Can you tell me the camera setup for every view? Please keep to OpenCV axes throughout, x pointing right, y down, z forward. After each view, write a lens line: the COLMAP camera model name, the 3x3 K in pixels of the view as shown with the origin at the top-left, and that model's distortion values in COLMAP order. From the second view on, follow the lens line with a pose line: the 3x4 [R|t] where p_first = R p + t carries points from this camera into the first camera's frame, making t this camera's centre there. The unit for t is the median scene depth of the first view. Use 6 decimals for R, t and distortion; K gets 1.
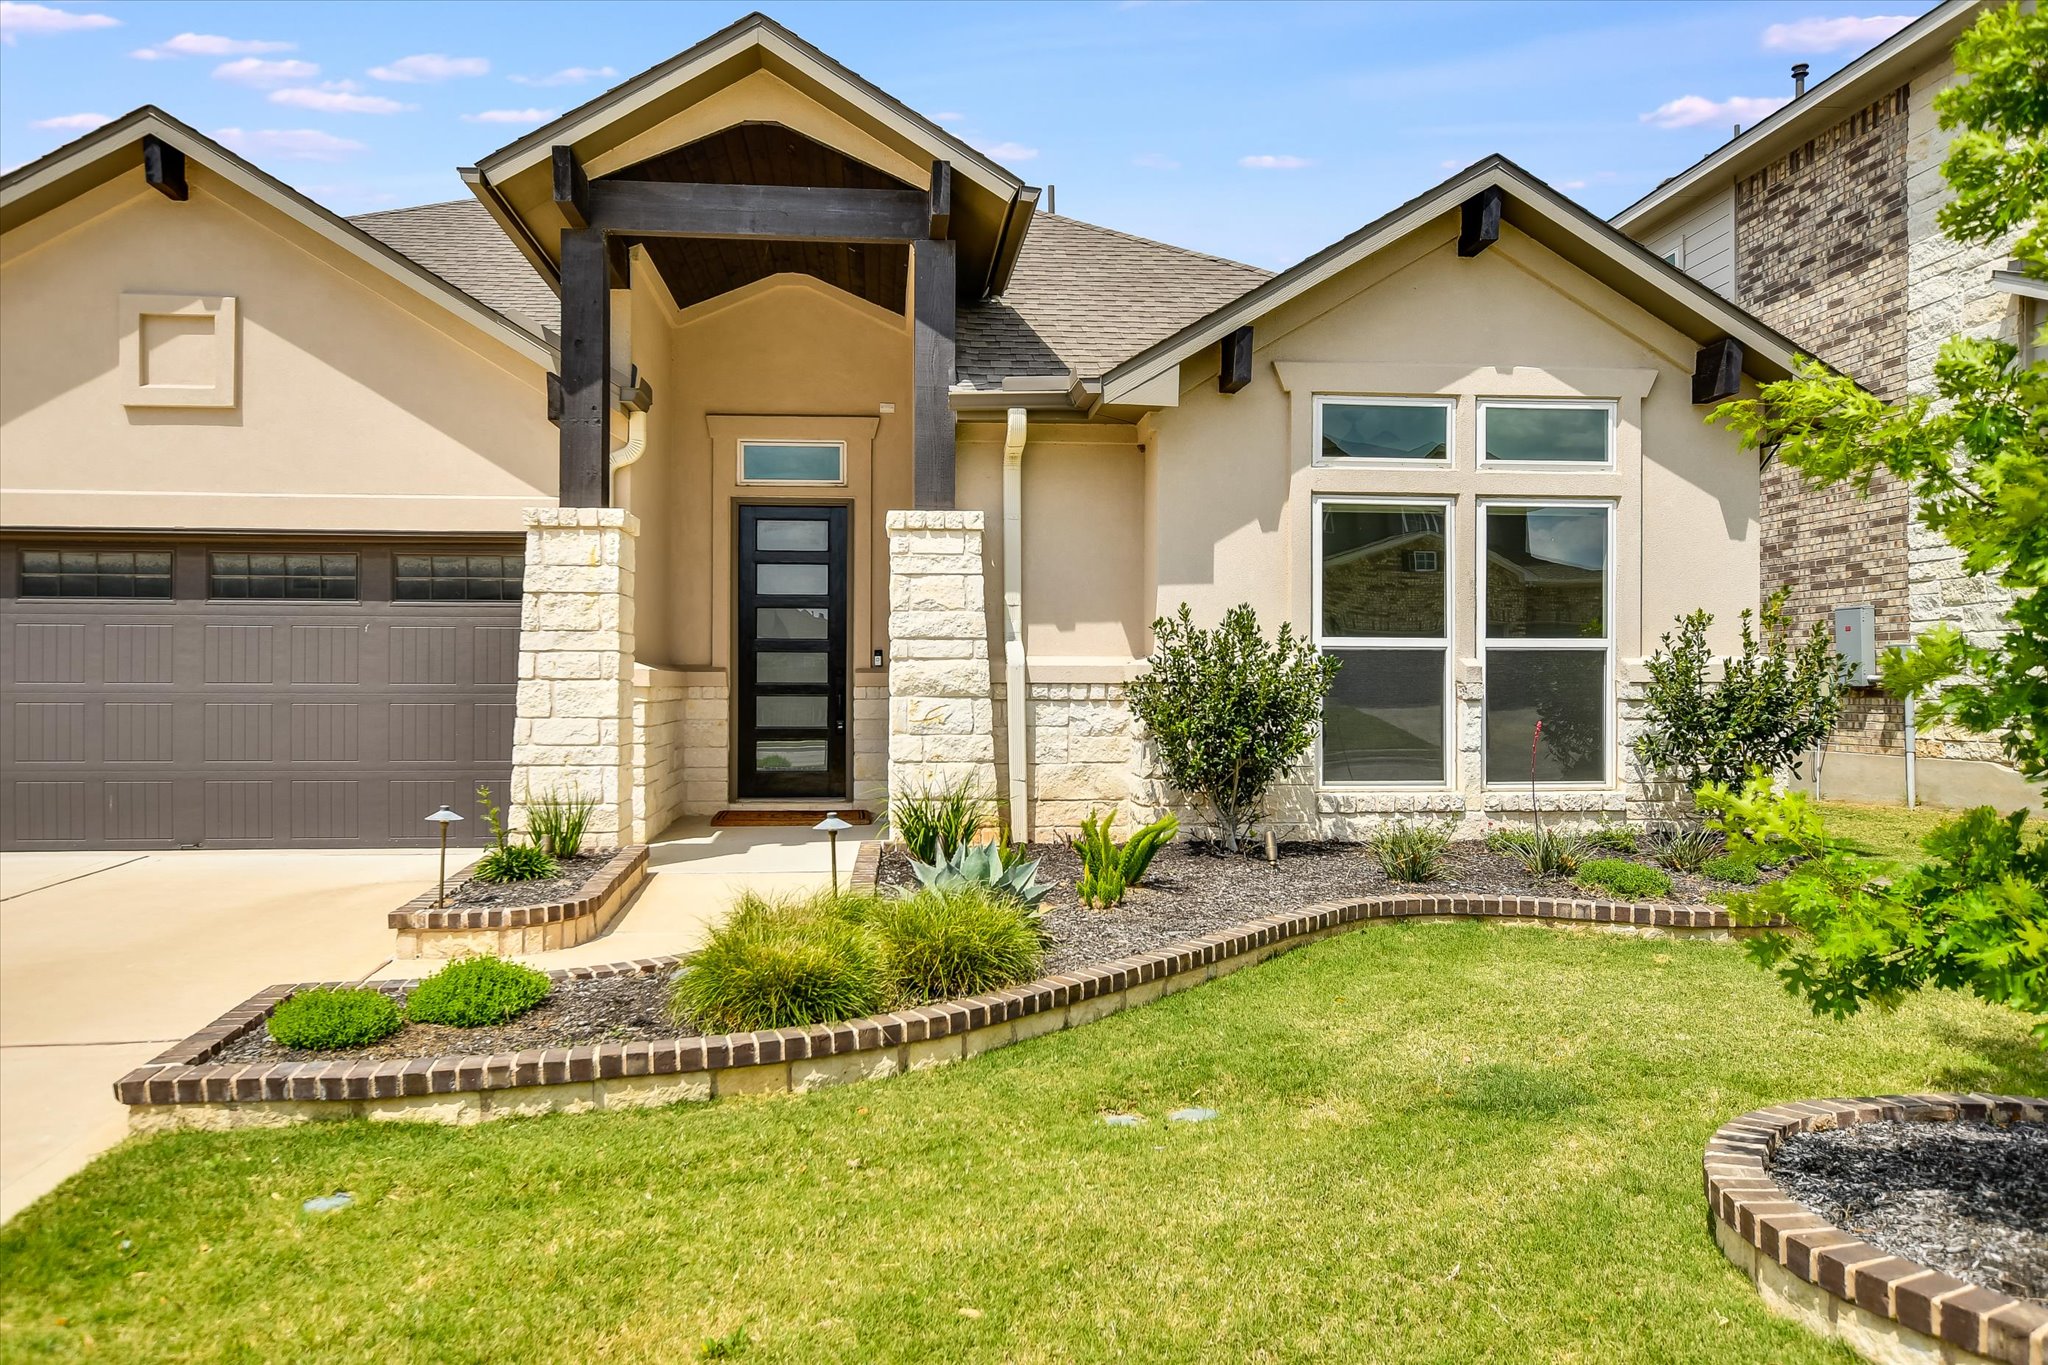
lens RADIAL K [[1232.9, 0, 1034.0], [0, 1232.9, 675.6], [0, 0, 1]] dist [-0.010961, 0.005393]
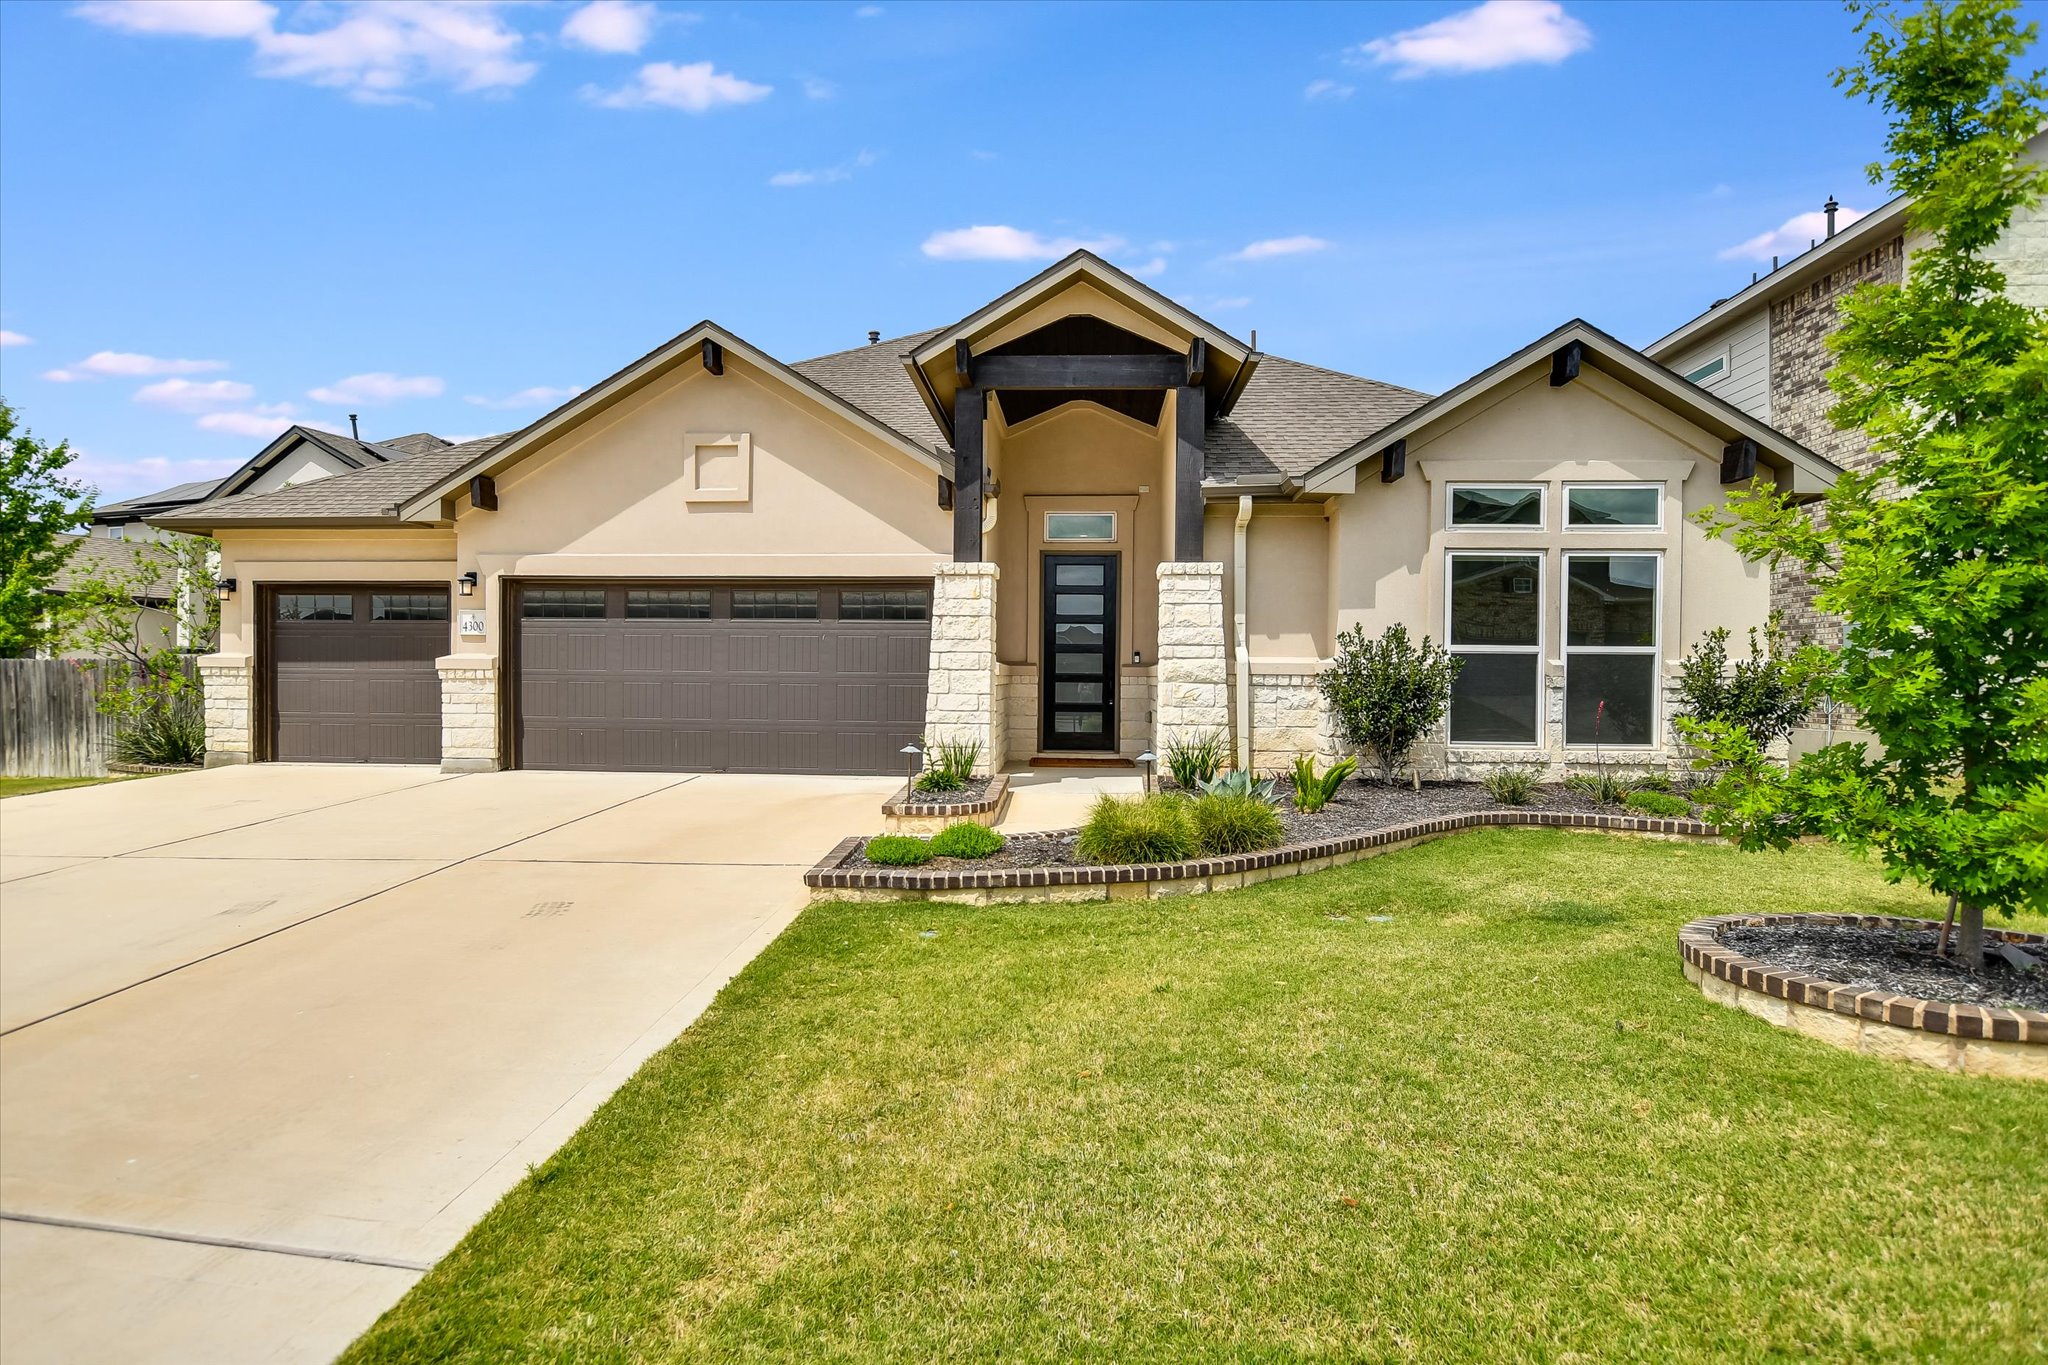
lens RADIAL K [[1011.2, 0, 1029.5], [0, 1011.2, 685.9], [0, 0, 1]] dist [-0.025199, 0.002250]
pose [[0.988921, 0.008812, -0.148180, -0.093920], [-0.006818, 0.999879, 0.013960, 0.005187], [0.148285, -0.012795, 0.988862, -0.294729]]
